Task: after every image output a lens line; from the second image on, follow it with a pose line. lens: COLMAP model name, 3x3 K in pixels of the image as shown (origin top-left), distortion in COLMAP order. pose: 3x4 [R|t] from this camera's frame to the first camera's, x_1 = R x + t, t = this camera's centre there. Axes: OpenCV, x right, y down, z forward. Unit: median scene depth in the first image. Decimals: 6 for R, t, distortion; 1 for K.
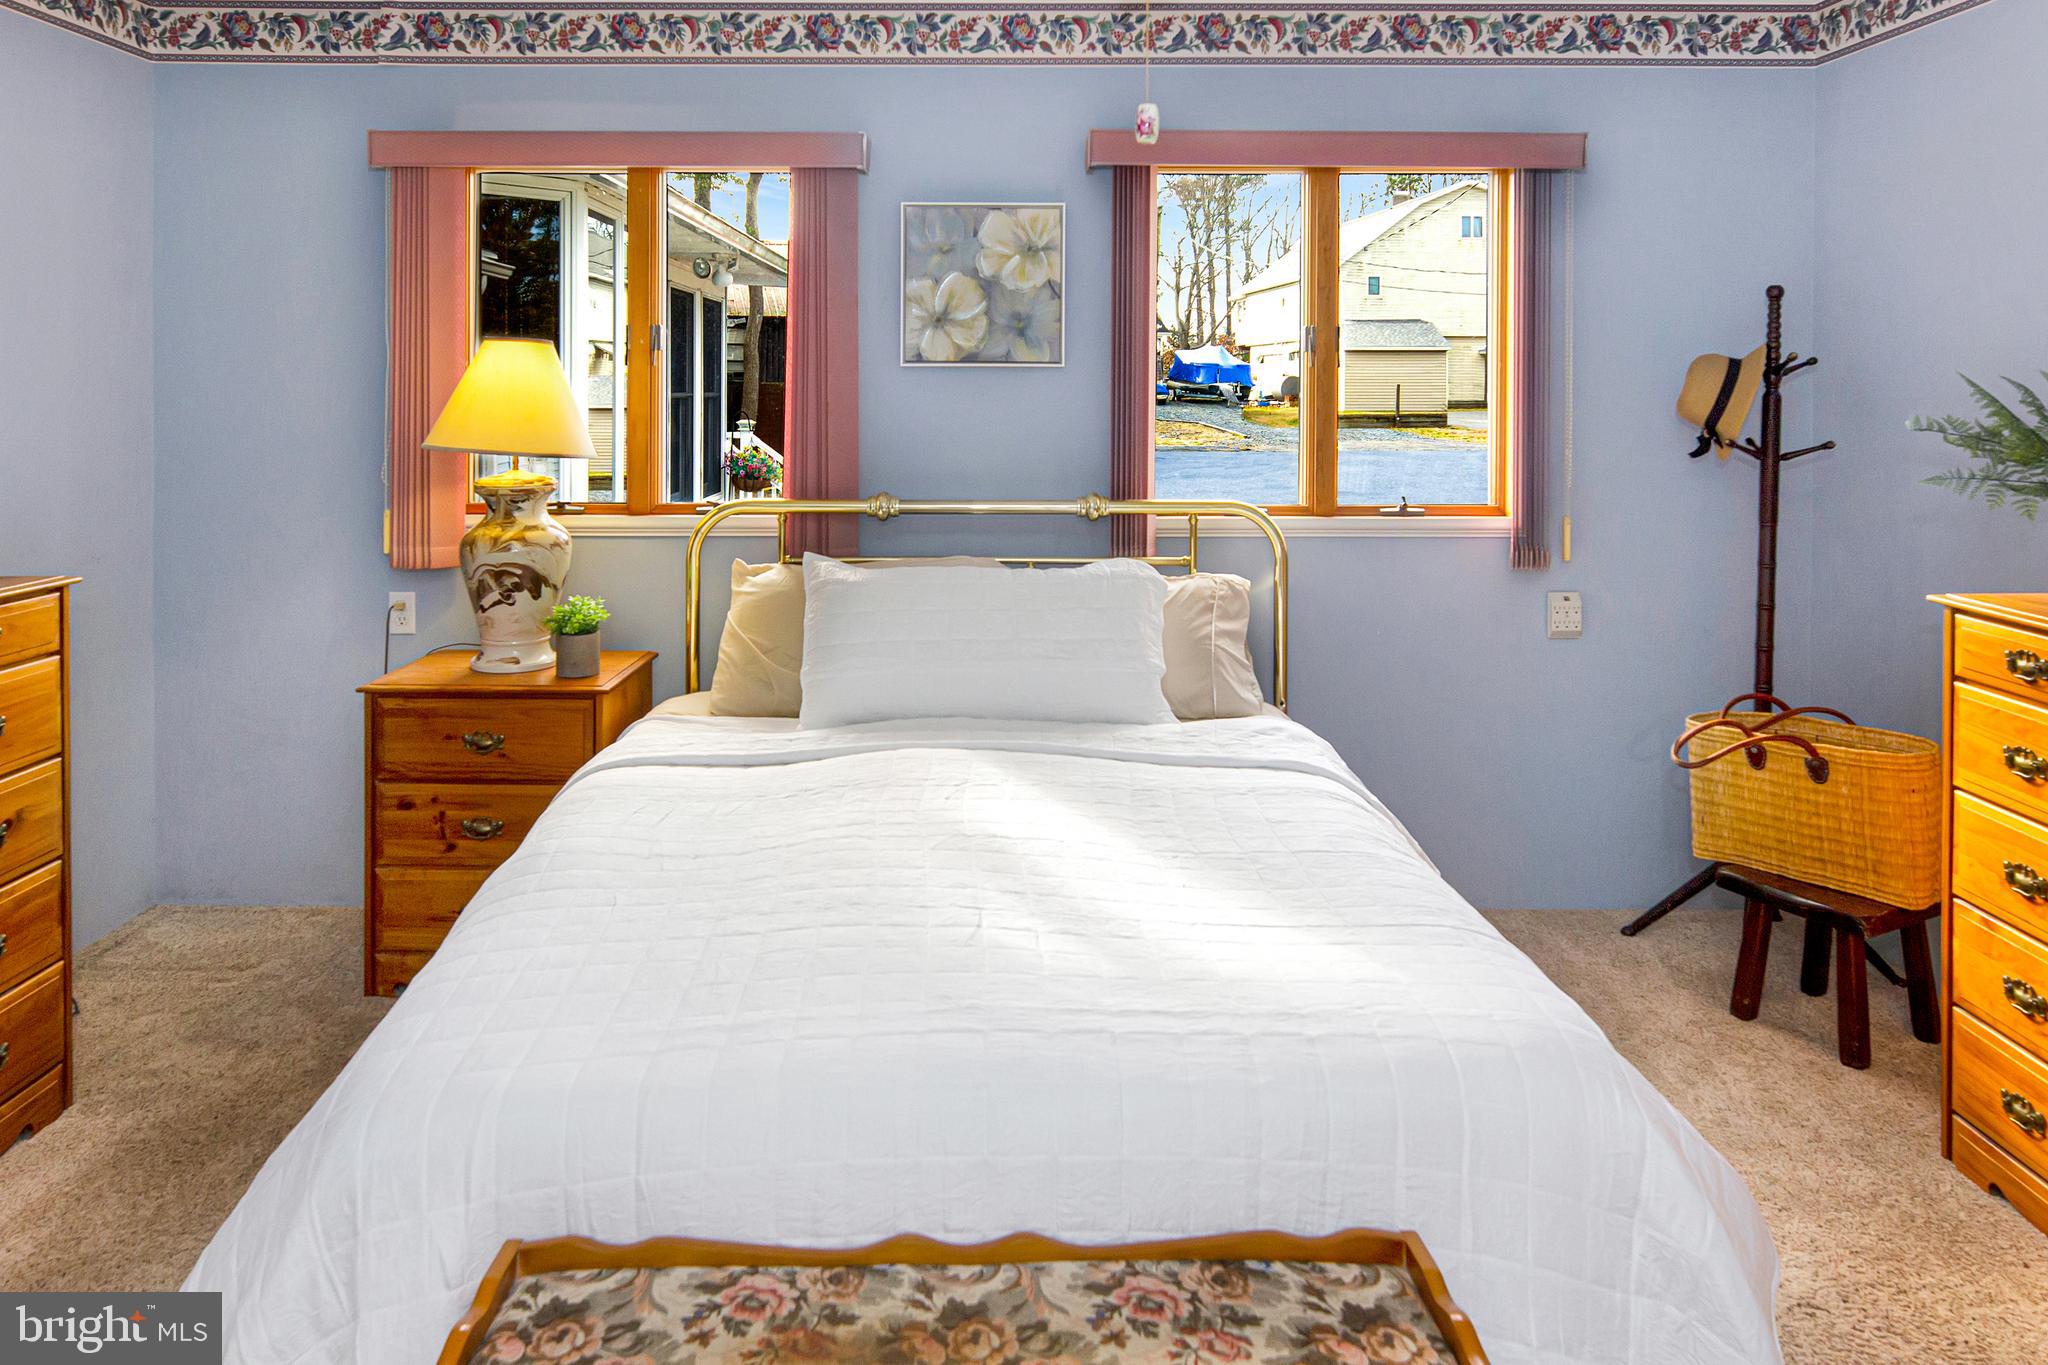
lens RADIAL K [[1415.4, 0, 1020.7], [0, 1415.4, 382.6], [0, 0, 1]] dist [-0.000125, 0.000644]
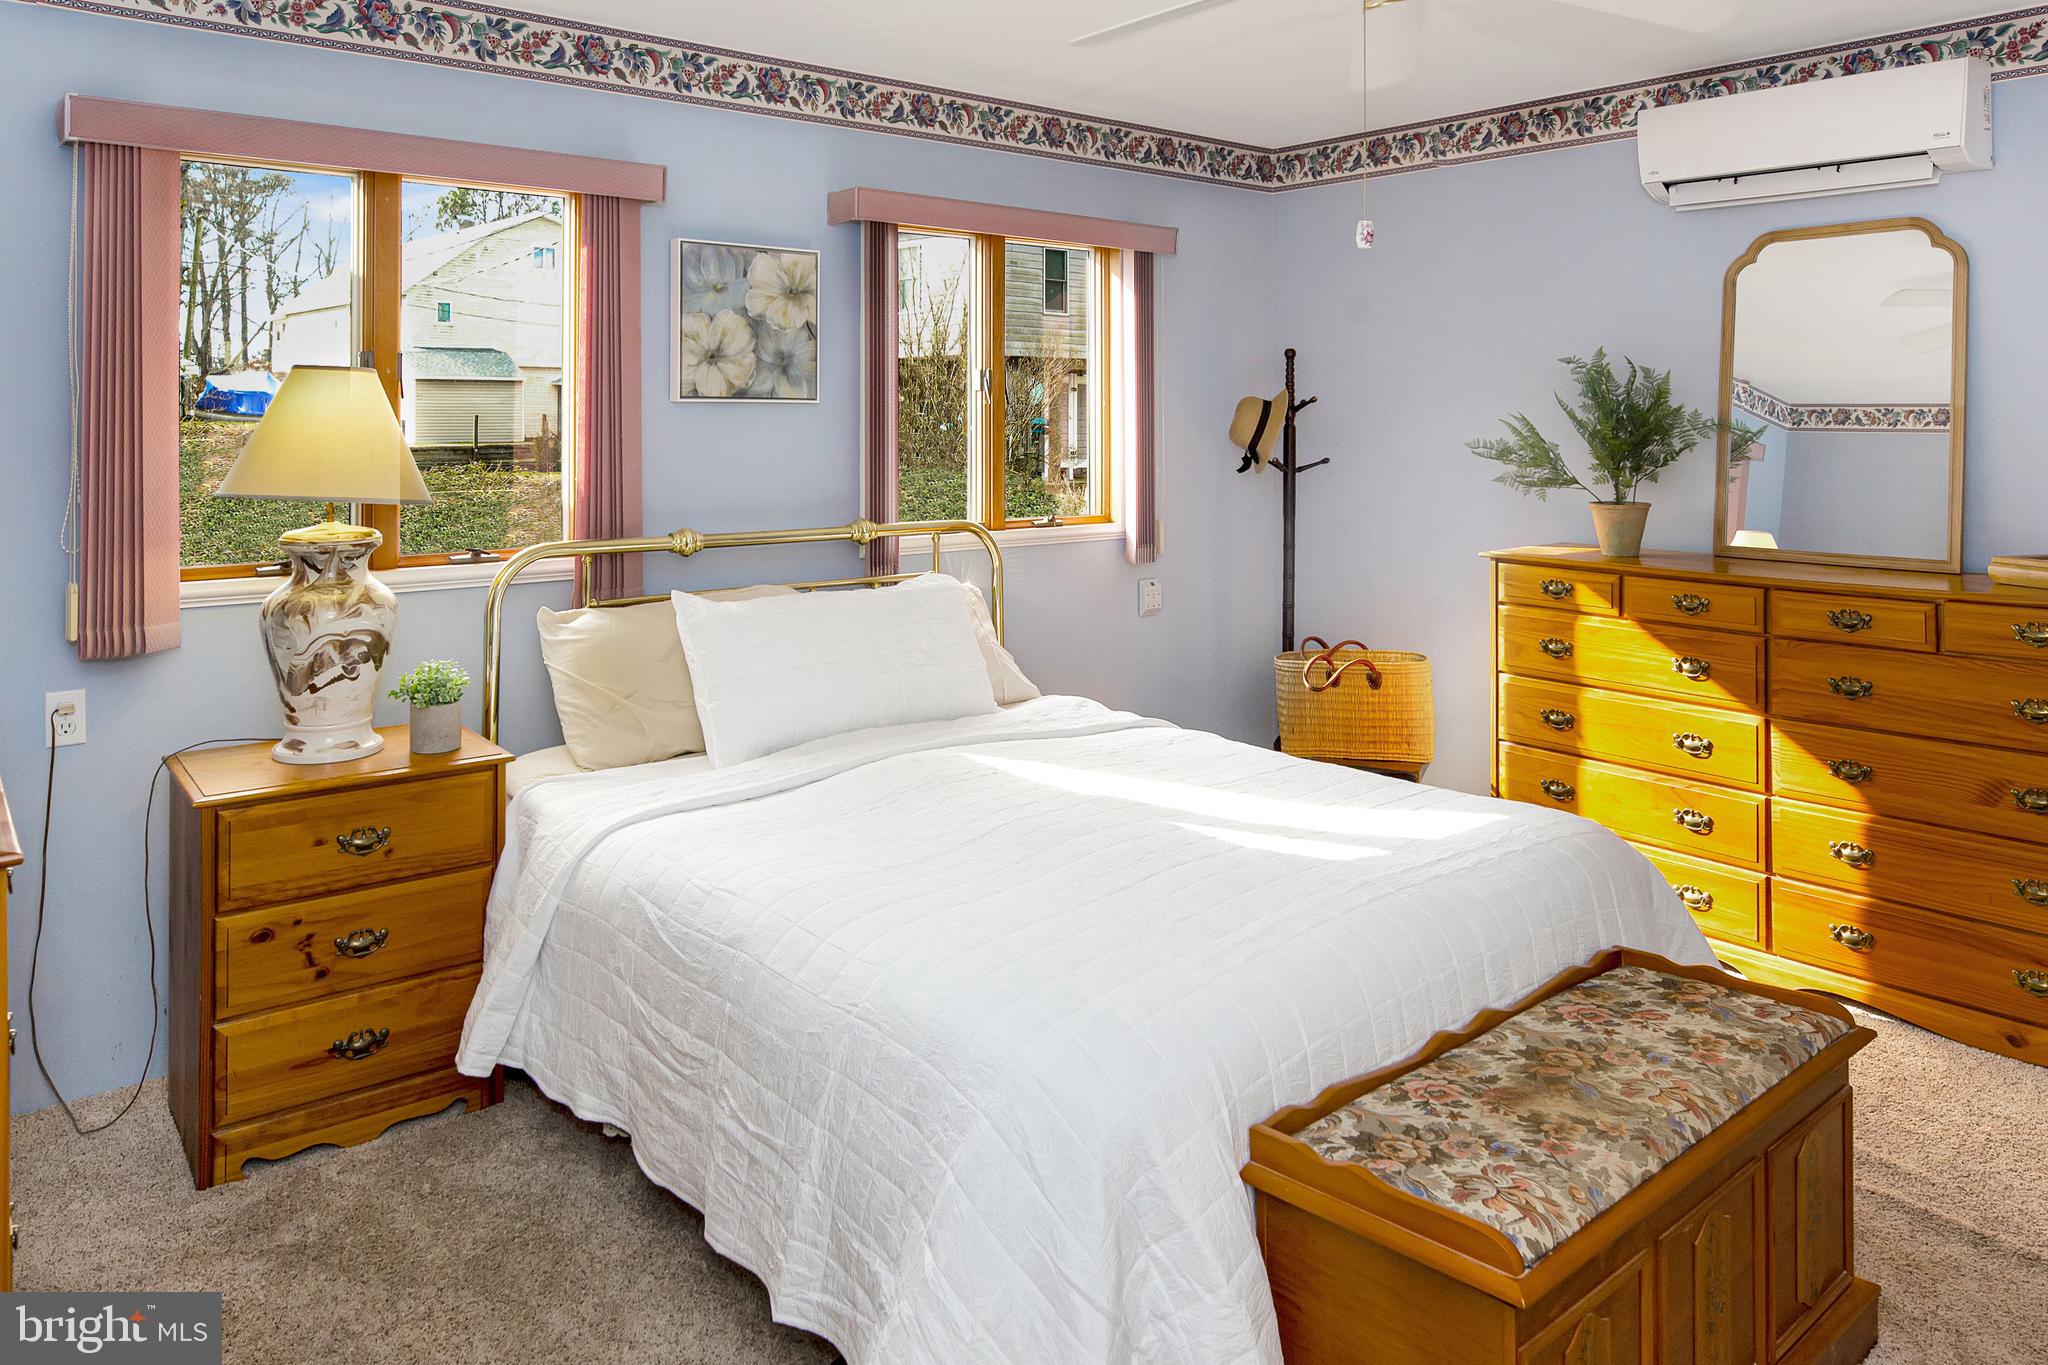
lens RADIAL K [[1422.0, 0, 1017.0], [0, 1422.0, 387.4], [0, 0, 1]] dist [0.000526, -0.001097]
pose [[0.770850, 0.012143, 0.636900, -0.541916], [-0.000839, 0.999837, -0.018048, -0.003678], [-0.637016, 0.013378, 0.770735, 0.072826]]
